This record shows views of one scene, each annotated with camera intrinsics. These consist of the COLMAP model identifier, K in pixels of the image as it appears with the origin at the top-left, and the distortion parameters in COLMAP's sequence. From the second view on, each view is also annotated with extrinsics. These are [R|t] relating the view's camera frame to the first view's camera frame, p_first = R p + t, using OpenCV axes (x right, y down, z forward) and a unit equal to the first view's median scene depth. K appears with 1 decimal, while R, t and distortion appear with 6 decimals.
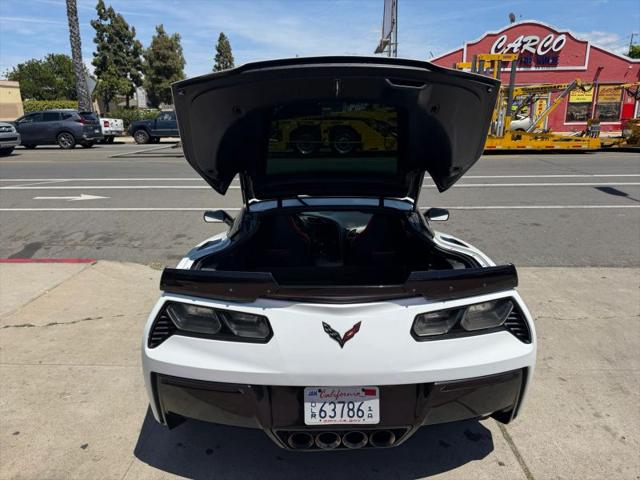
lens RADIAL K [[451.1, 0, 322.3], [0, 451.1, 240.6], [0, 0, 1]] dist [0.024835, -0.032429]
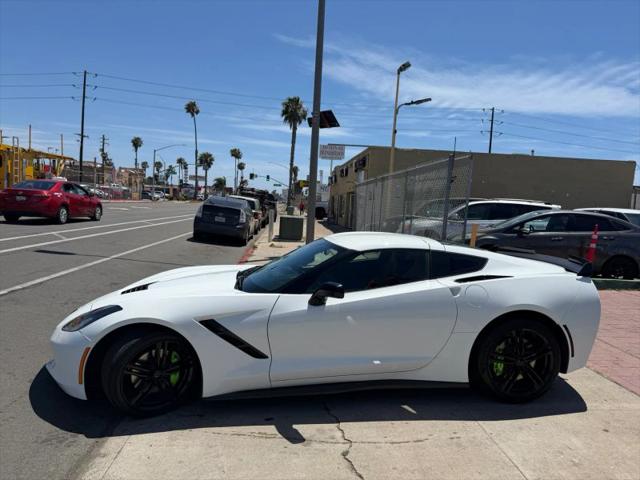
lens RADIAL K [[451.1, 0, 314.8], [0, 451.1, 240.6], [0, 0, 1]] dist [0.024835, -0.032429]
pose [[-0.094527, -0.075431, 0.992660, -0.774988], [0.218824, 0.971164, 0.094635, -0.170499], [-0.971175, 0.226164, -0.075295, 0.819550]]
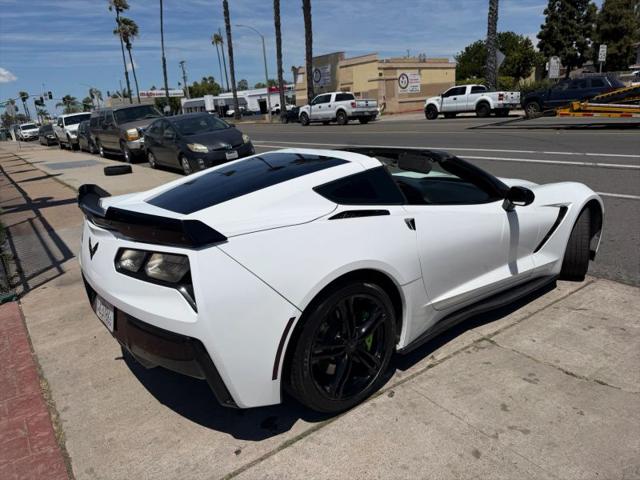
lens RADIAL K [[451.1, 0, 324.4], [0, 451.1, 243.6], [0, 0, 1]] dist [0.024835, -0.032429]
pose [[0.634094, 0.197796, -0.747530, 0.469875], [-0.154474, 0.979647, 0.128181, -0.021920], [0.757669, 0.034195, 0.651742, 0.229989]]
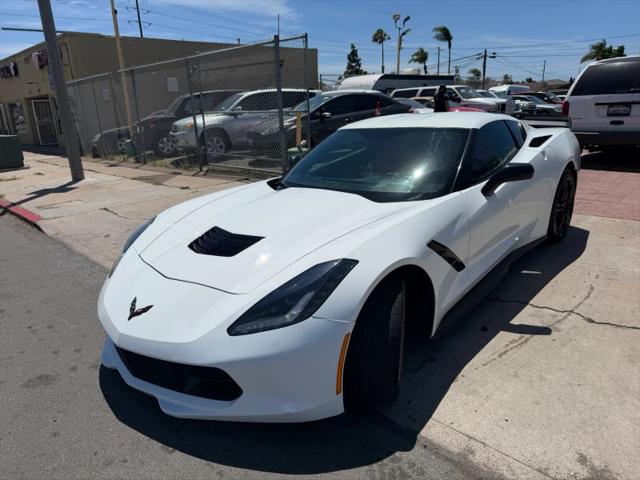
lens RADIAL K [[451.1, 0, 318.0], [0, 451.1, 244.3], [0, 0, 1]] dist [0.024835, -0.032429]
pose [[-0.732006, -0.157402, 0.662866, -0.382478], [0.234561, 0.855240, 0.462110, -0.276680], [-0.639647, 0.493750, -0.589121, 1.282524]]
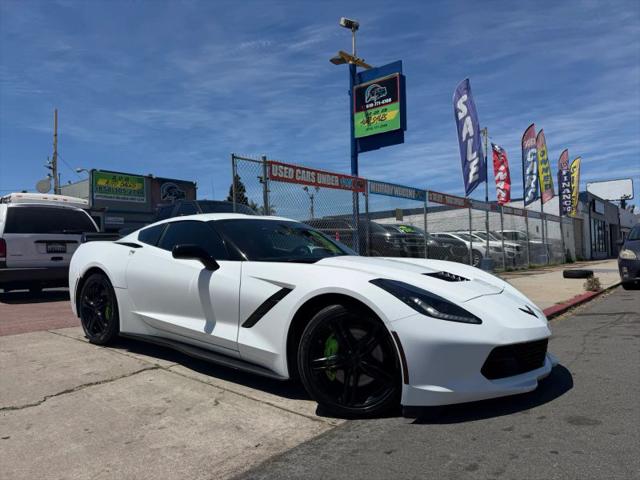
lens RADIAL K [[451.1, 0, 320.9], [0, 451.1, 239.2], [0, 0, 1]] dist [0.024835, -0.032429]
pose [[-0.616767, -0.004128, -0.787135, 0.580284], [-0.186009, 0.972429, 0.140650, -0.186335], [0.764852, 0.233162, -0.600530, 1.287856]]
